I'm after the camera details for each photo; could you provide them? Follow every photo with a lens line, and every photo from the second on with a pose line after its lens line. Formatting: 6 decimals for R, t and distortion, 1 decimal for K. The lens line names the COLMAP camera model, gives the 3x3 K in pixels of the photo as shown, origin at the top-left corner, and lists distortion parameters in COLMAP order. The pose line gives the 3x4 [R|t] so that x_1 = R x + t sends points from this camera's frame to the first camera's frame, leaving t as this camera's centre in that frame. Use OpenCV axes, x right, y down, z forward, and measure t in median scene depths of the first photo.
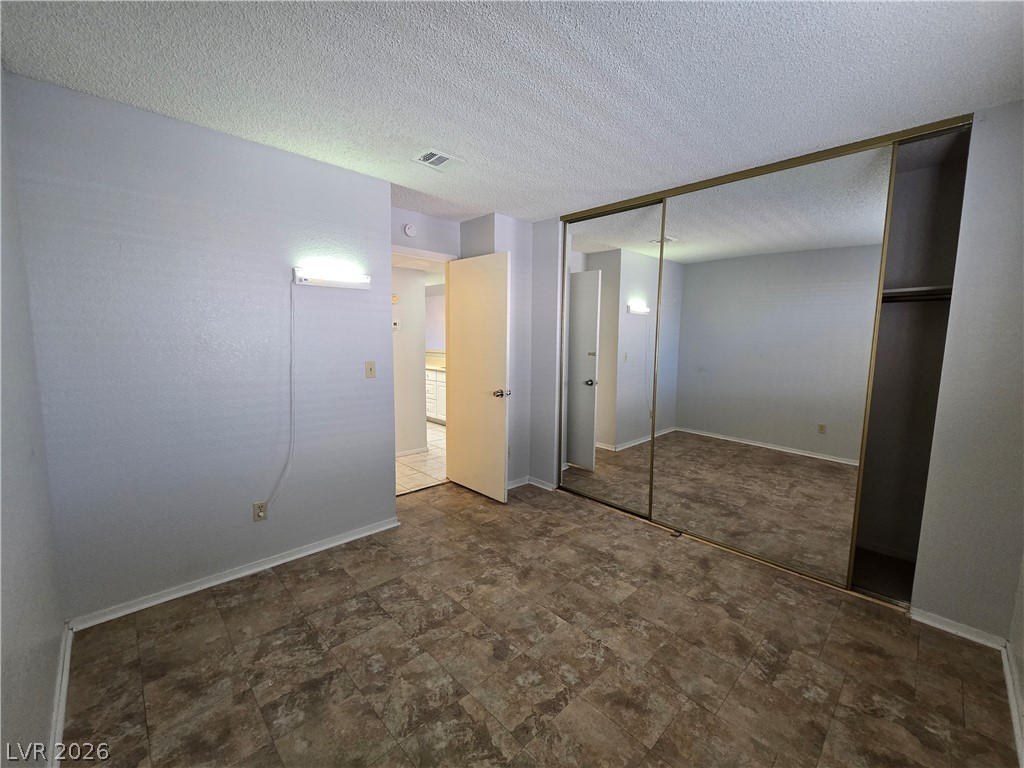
lens RADIAL K [[423.2, 0, 512.0], [0, 423.2, 384.0], [0, 0, 1]] dist [0.000582, 0.000064]
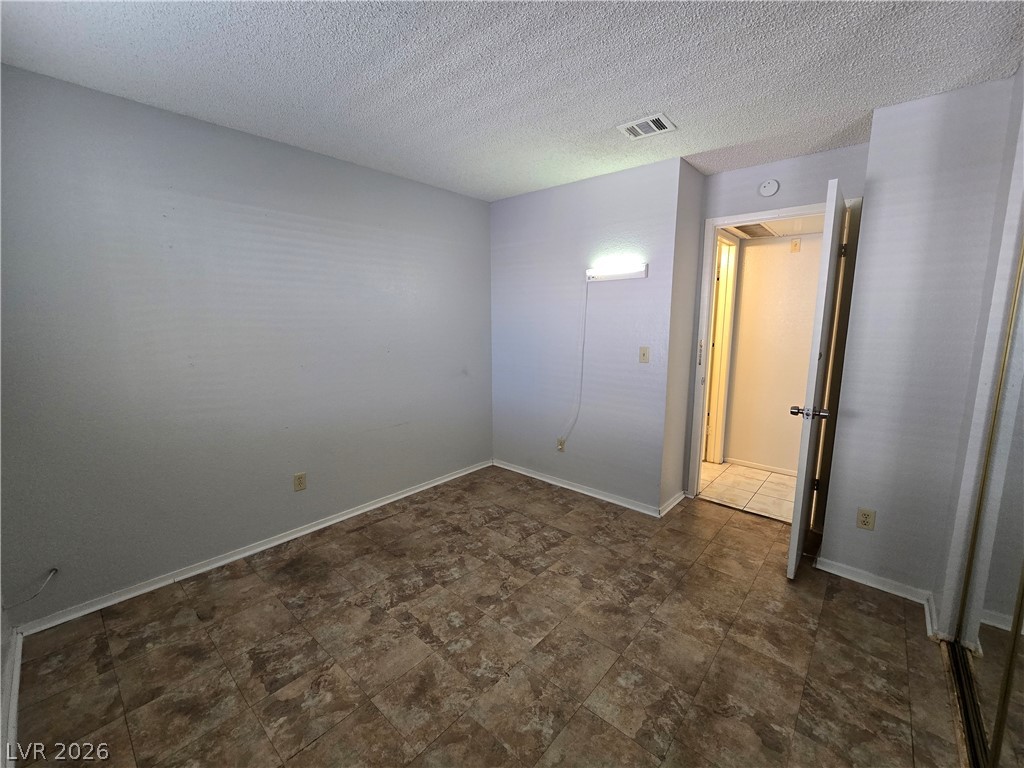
lens RADIAL K [[420.6, 0, 517.0], [0, 420.6, 382.1], [0, 0, 1]] dist [-0.004107, 0.002396]
pose [[0.084329, 0.137660, -0.986883, 0.977116], [-0.112583, 0.985385, 0.127831, -0.094771], [0.990057, 0.100326, 0.098595, 0.879382]]
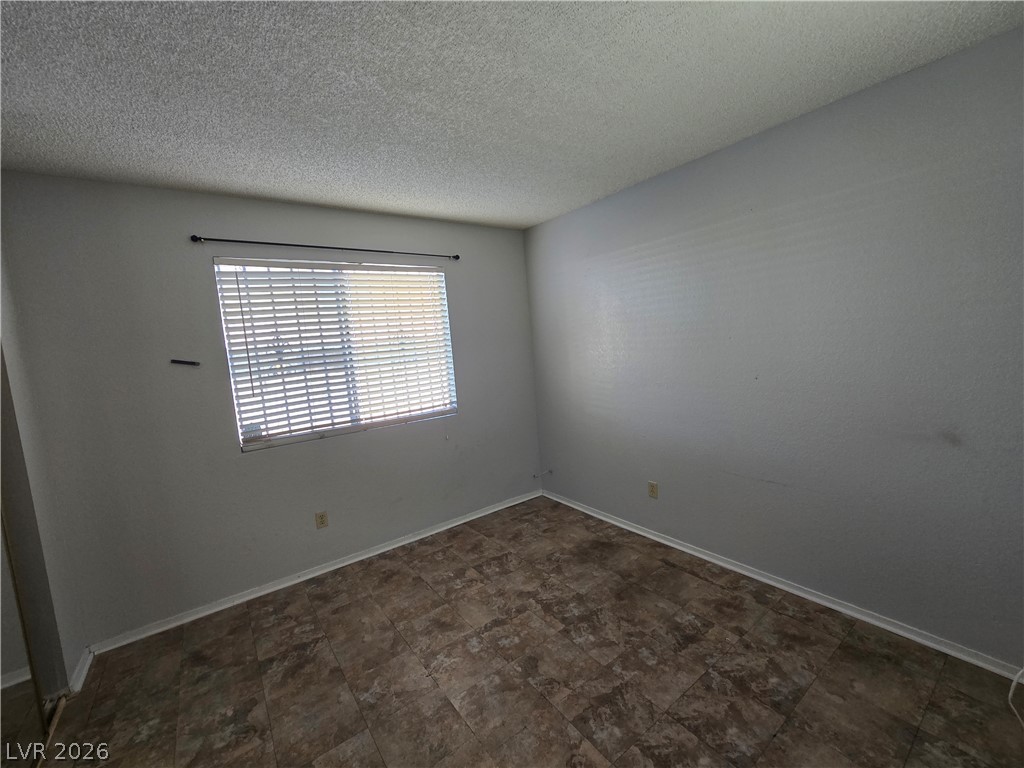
lens RADIAL K [[420.6, 0, 517.0], [0, 420.6, 382.1], [0, 0, 1]] dist [-0.004107, 0.002396]
pose [[-0.990643, 0.045538, 0.128659, -0.150095], [0.072450, 0.974368, 0.212973, -0.241119], [-0.115662, 0.220301, -0.968550, 1.770527]]
